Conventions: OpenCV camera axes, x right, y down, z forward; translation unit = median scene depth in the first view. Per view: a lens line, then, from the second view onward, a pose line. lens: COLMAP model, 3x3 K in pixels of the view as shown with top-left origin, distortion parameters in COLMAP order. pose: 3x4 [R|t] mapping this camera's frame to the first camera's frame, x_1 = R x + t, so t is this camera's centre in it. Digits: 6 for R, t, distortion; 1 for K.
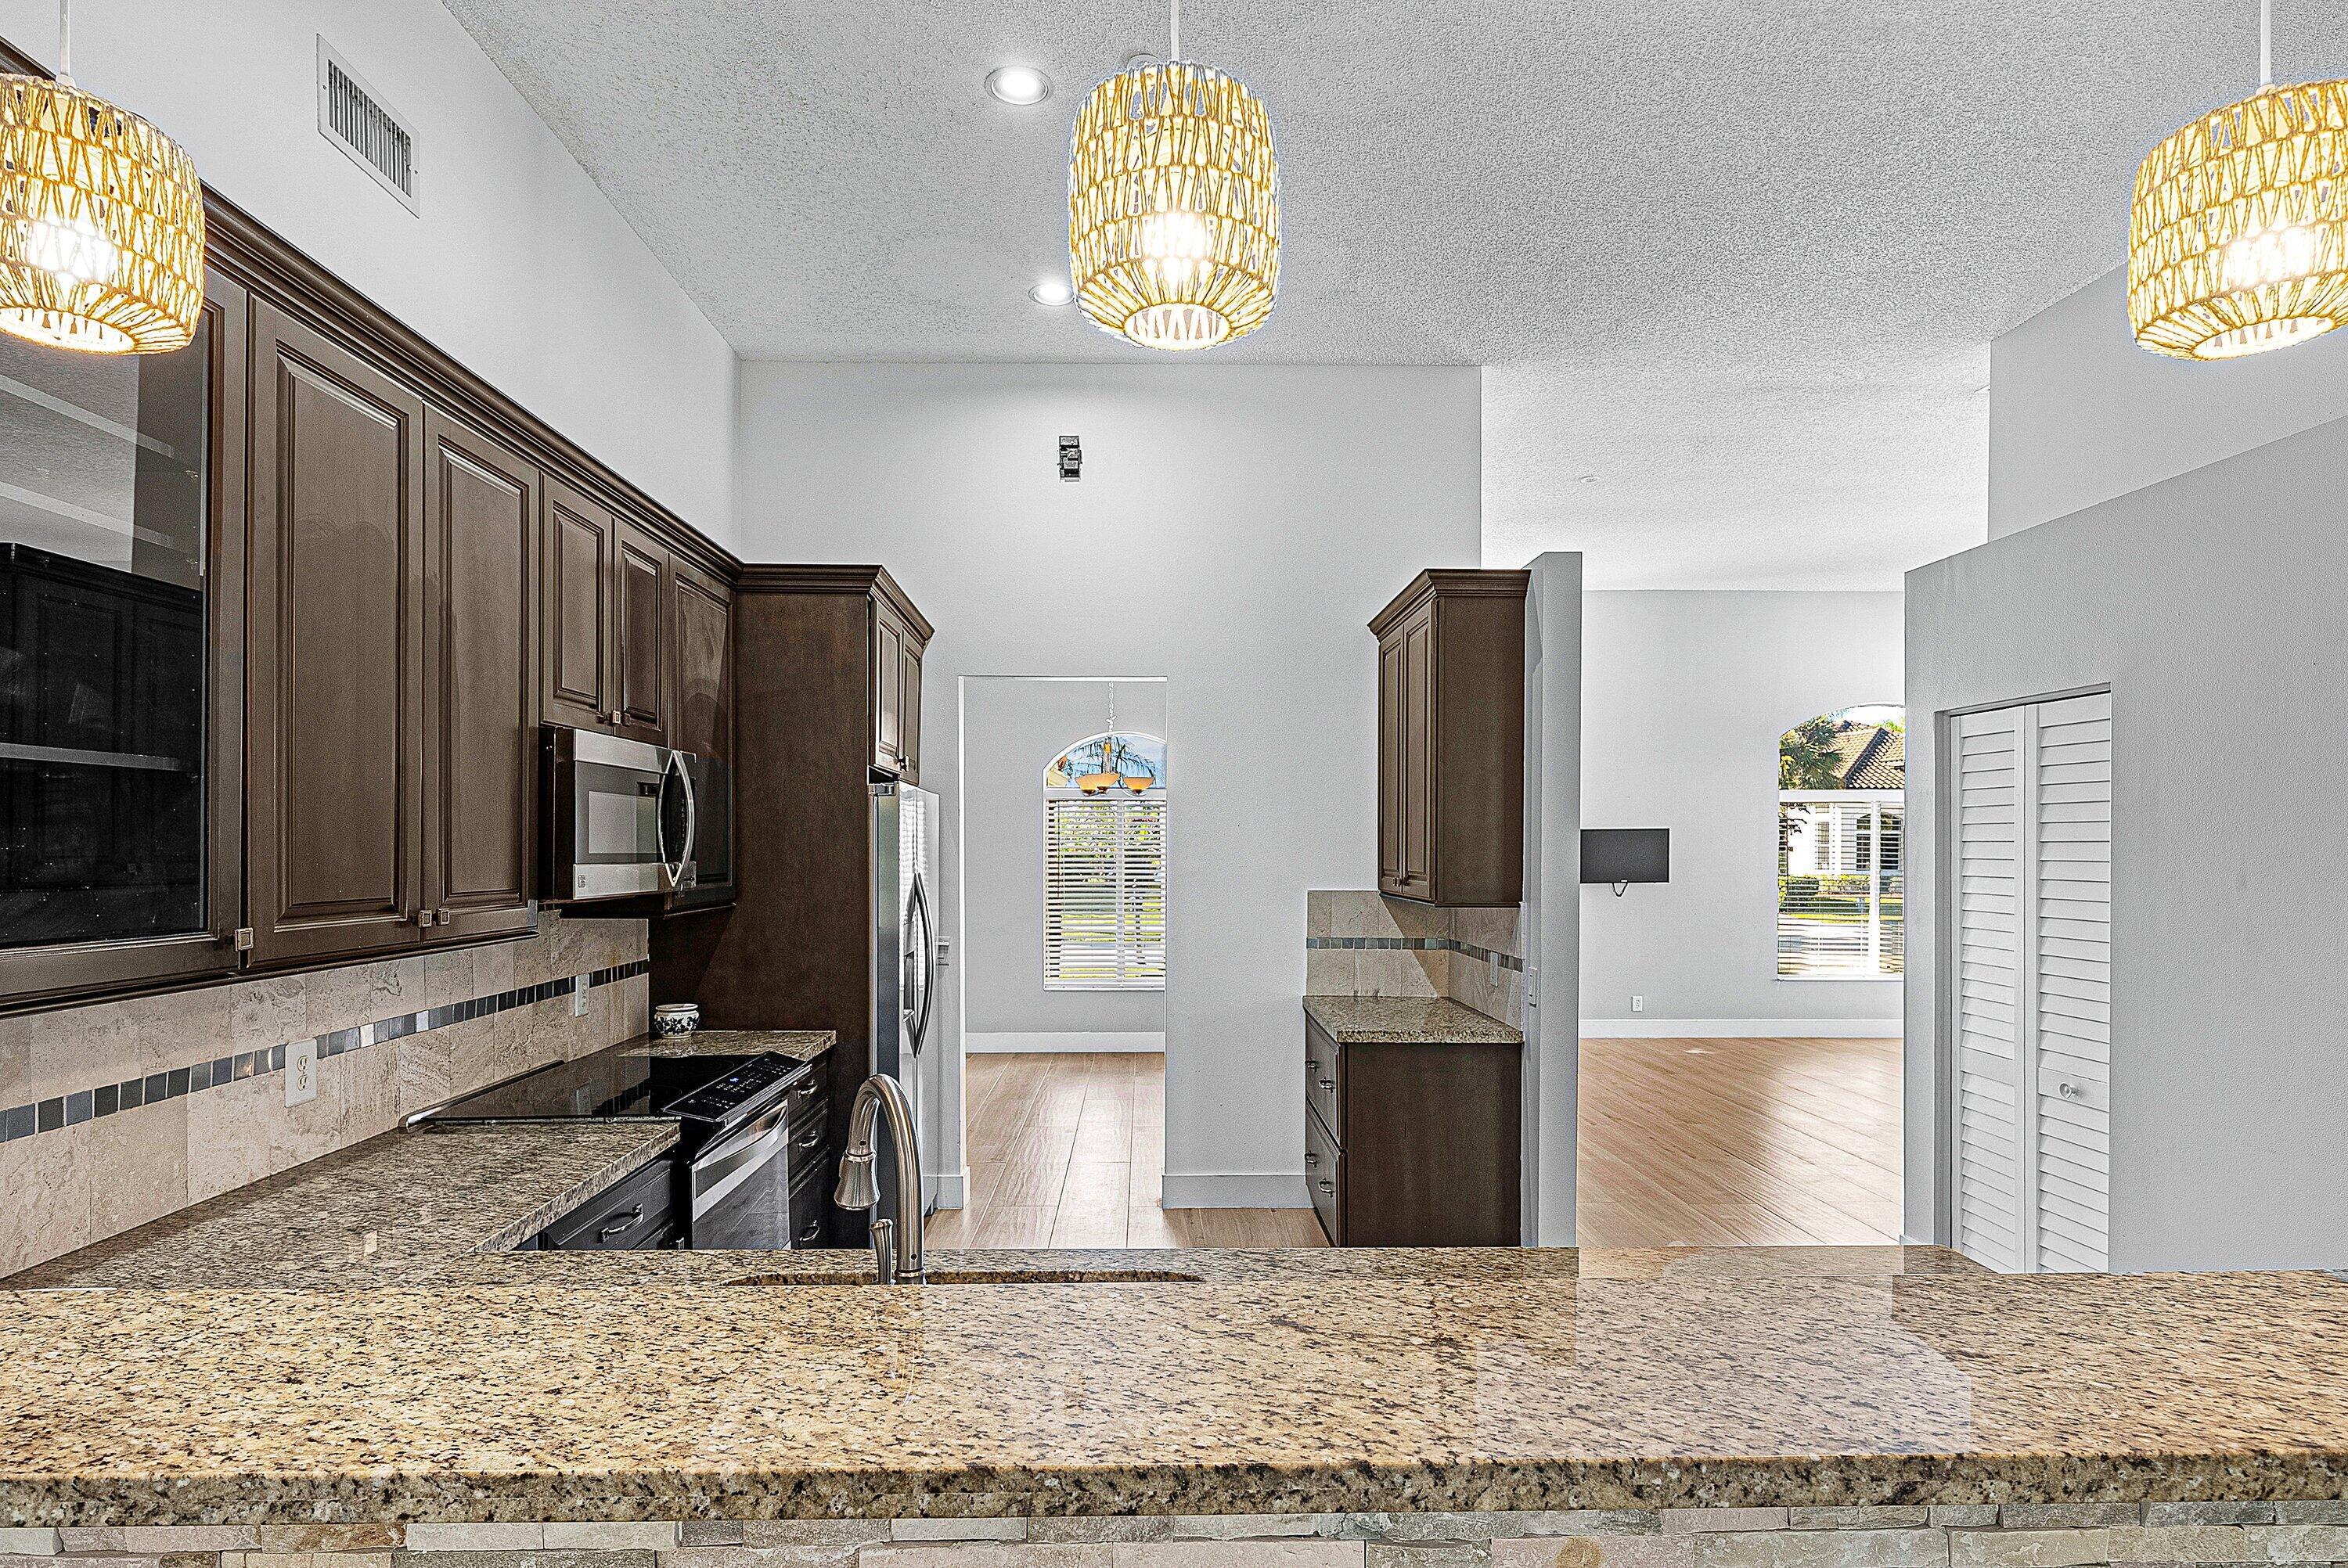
lens RADIAL K [[1218.5, 0, 1165.9], [0, 1218.5, 863.0], [0, 0, 1]] dist [0.004865, 0.000247]
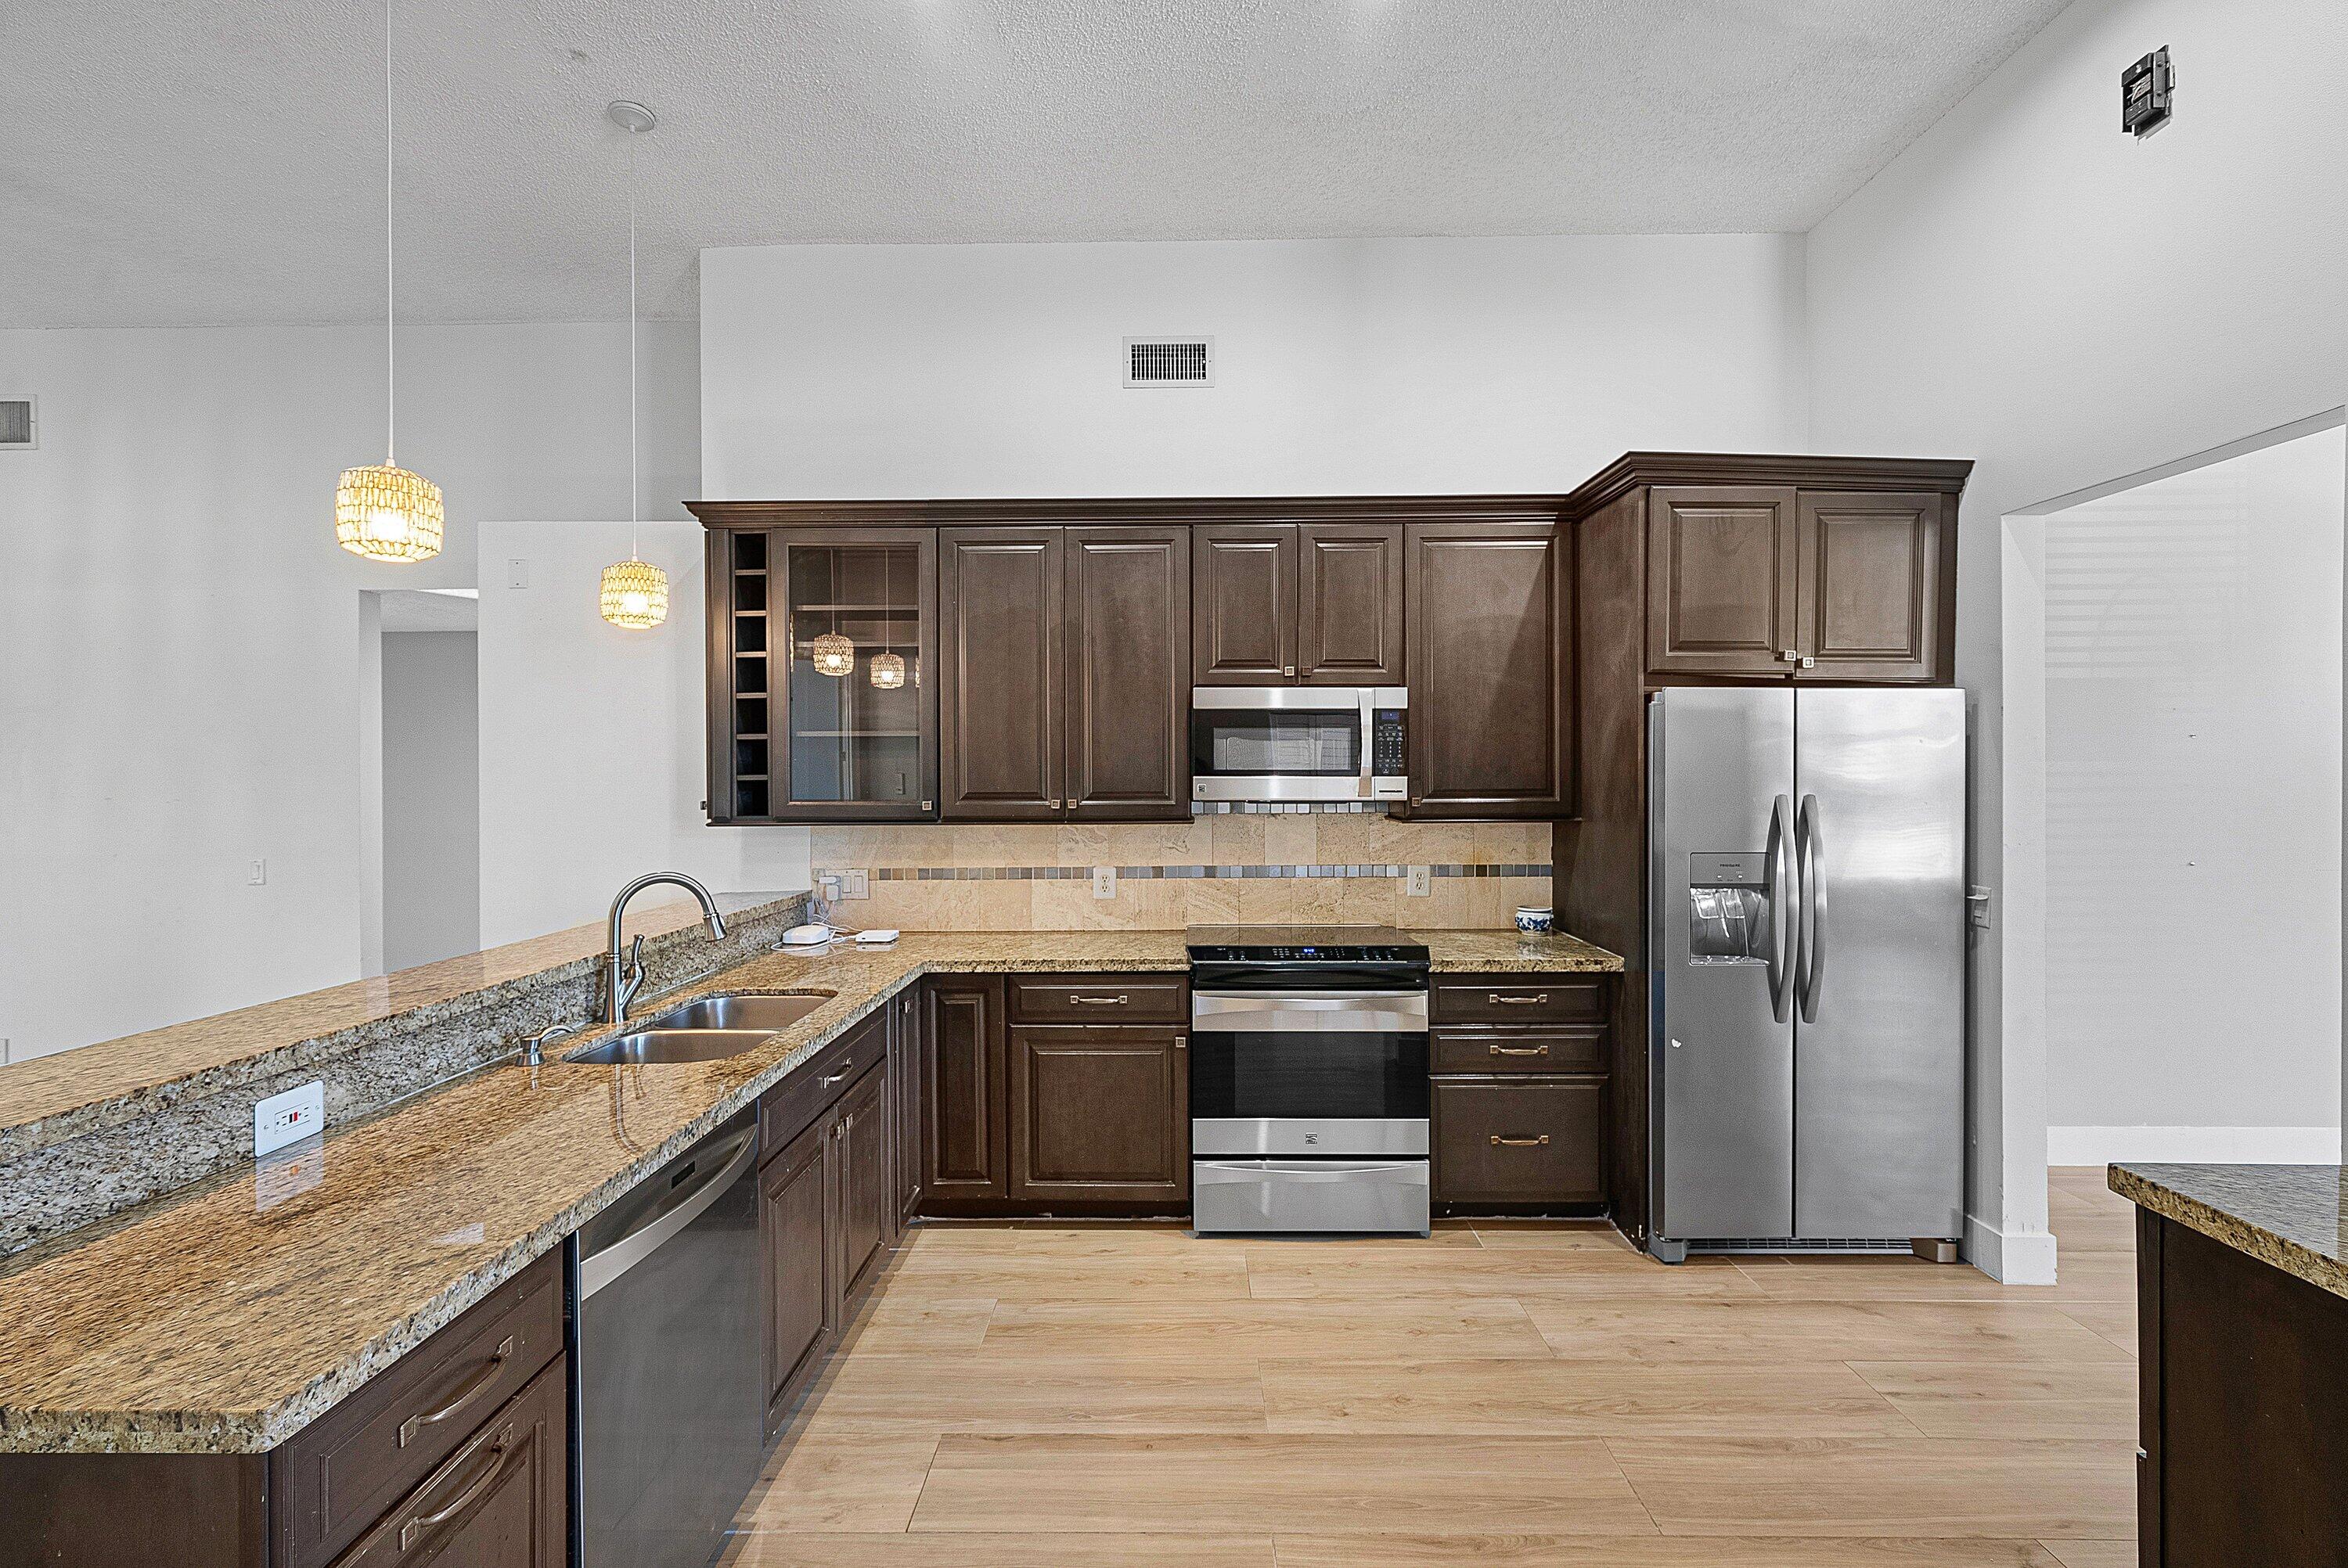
lens RADIAL K [[1003.1, 0, 1171.4], [0, 1003.1, 781.5], [0, 0, 1]] dist [0.001179, -0.000108]
pose [[-0.029003, 0.003576, -0.999573, 0.576080], [-0.009715, 0.999945, 0.003859, 0.001629], [0.999532, 0.009823, -0.028967, 0.751413]]
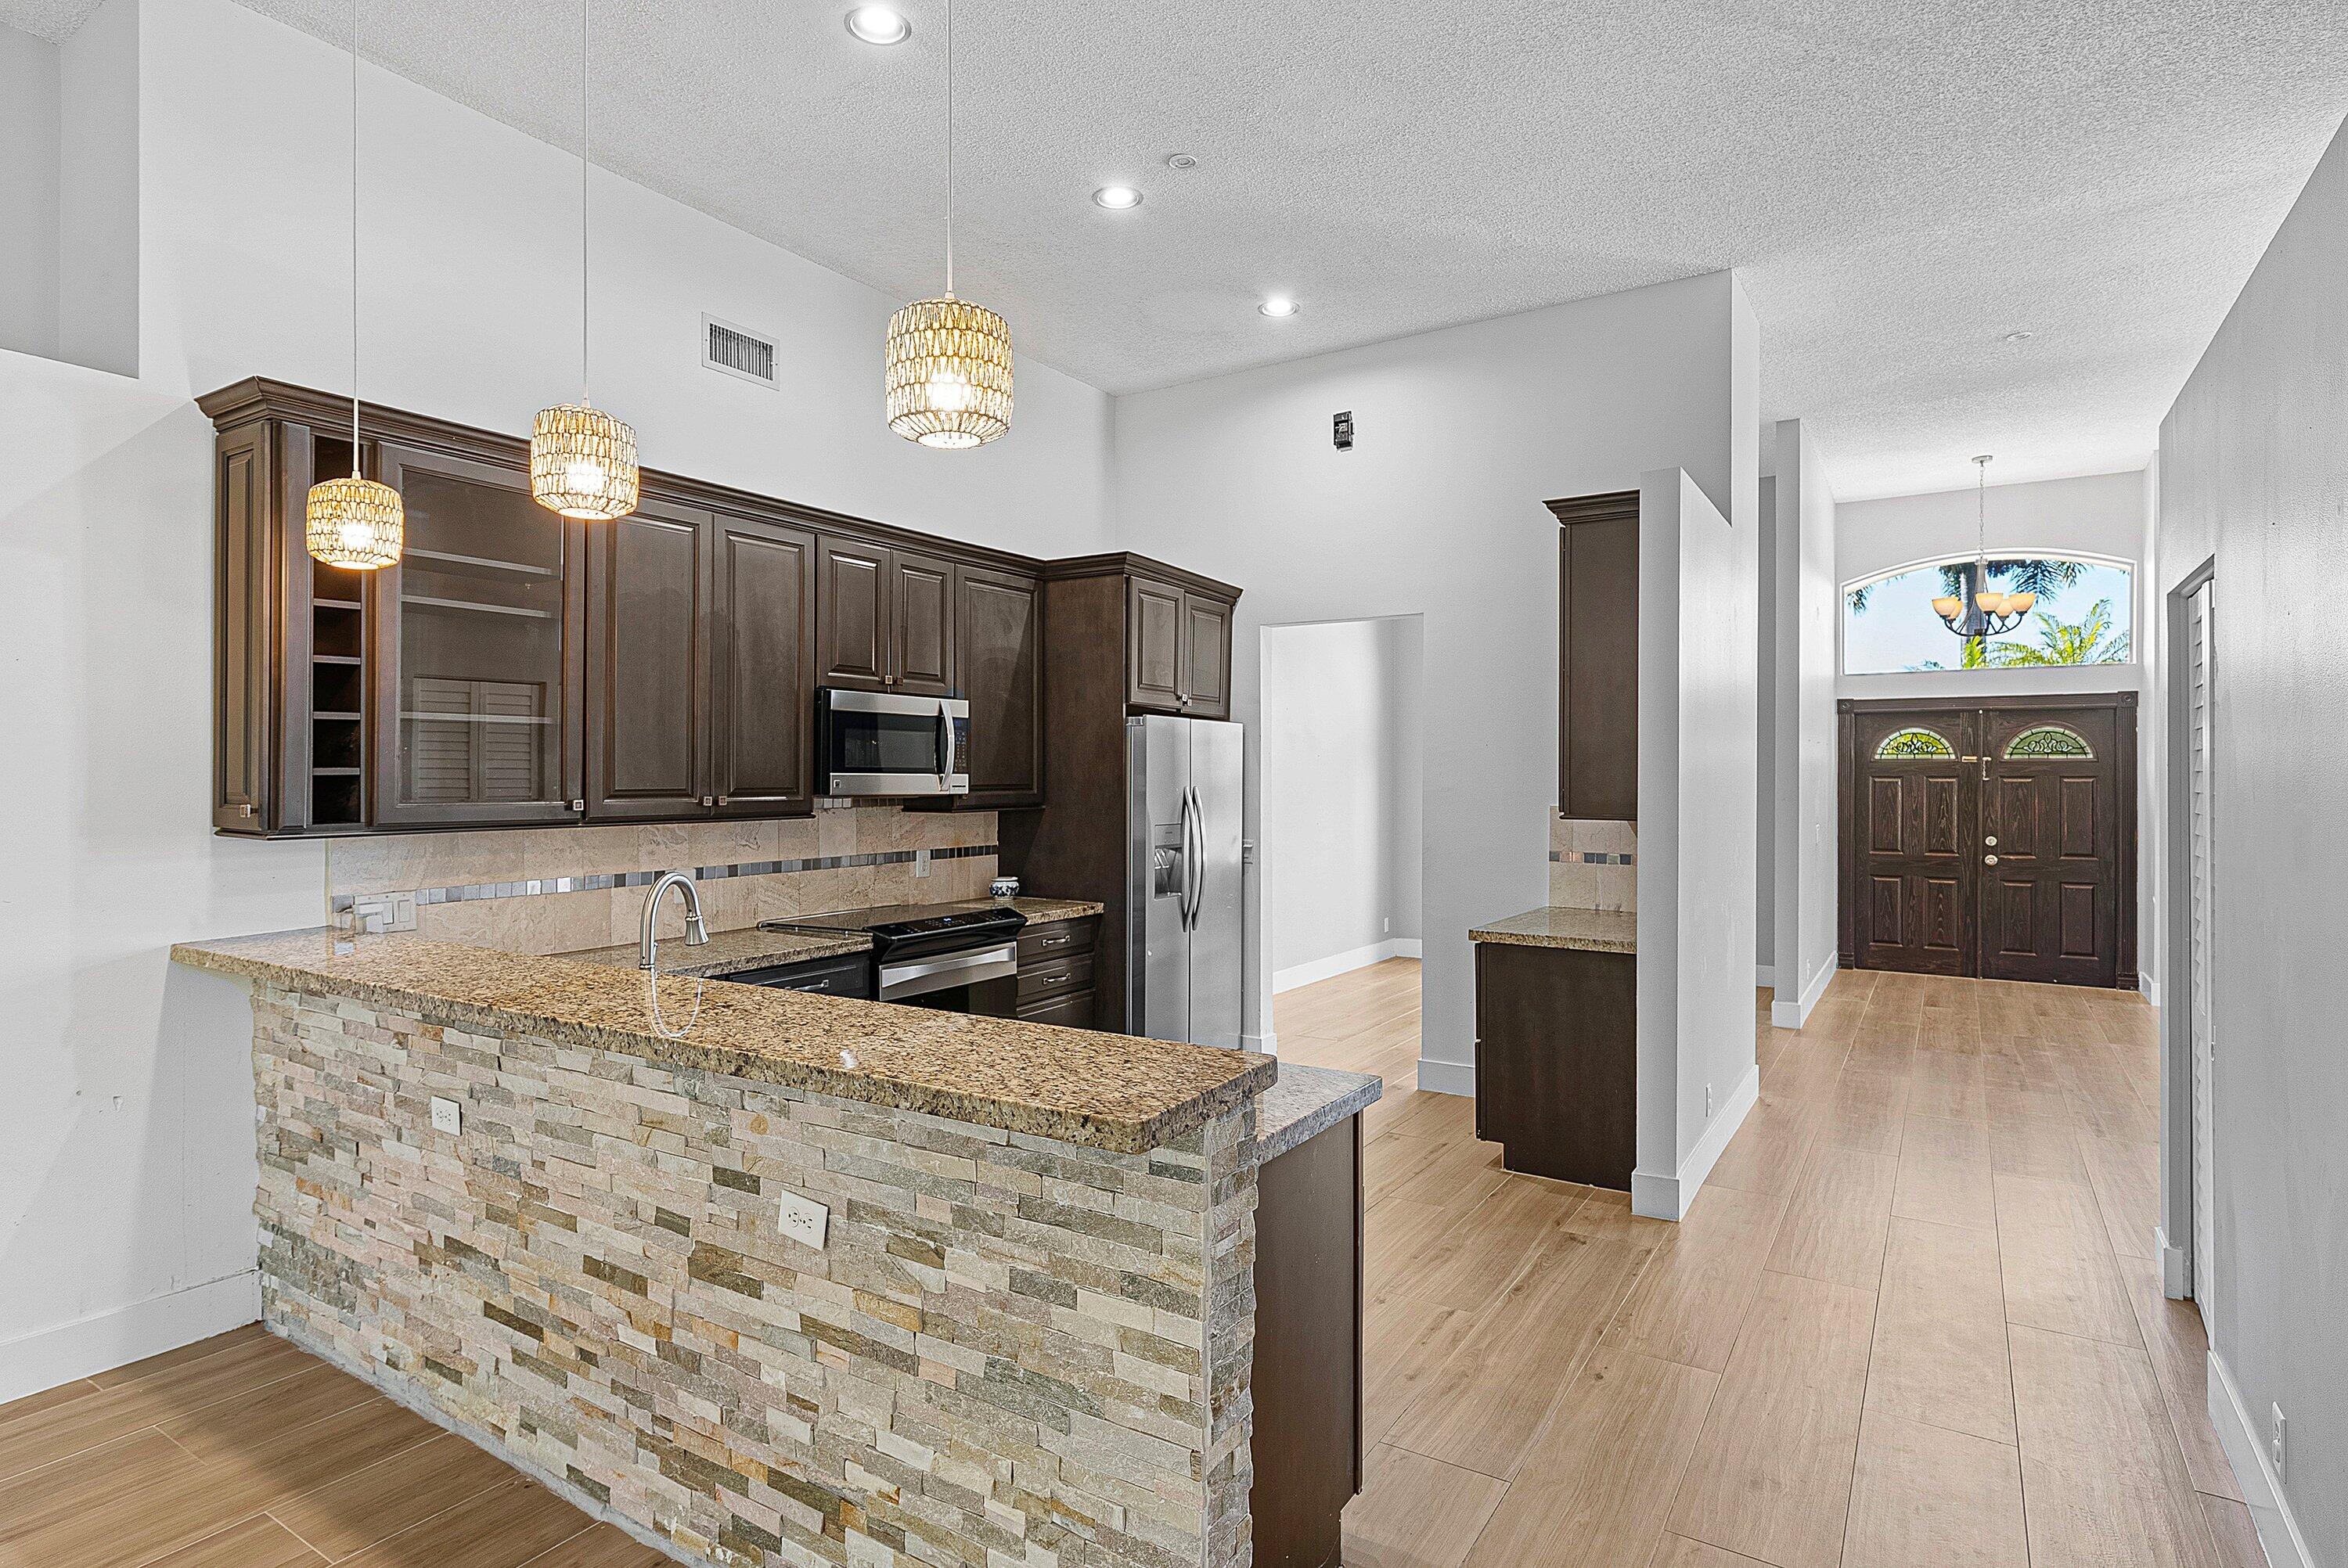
lens RADIAL K [[1204.9, 0, 1174.0], [0, 1204.9, 784.0], [0, 0, 1]] dist [-0.004075, -0.000090]
pose [[0.832451, 0.003143, -0.554090, 0.584067], [-0.006859, 0.999966, -0.004633, 0.014546], [0.554056, 0.007658, 0.832444, -0.060246]]
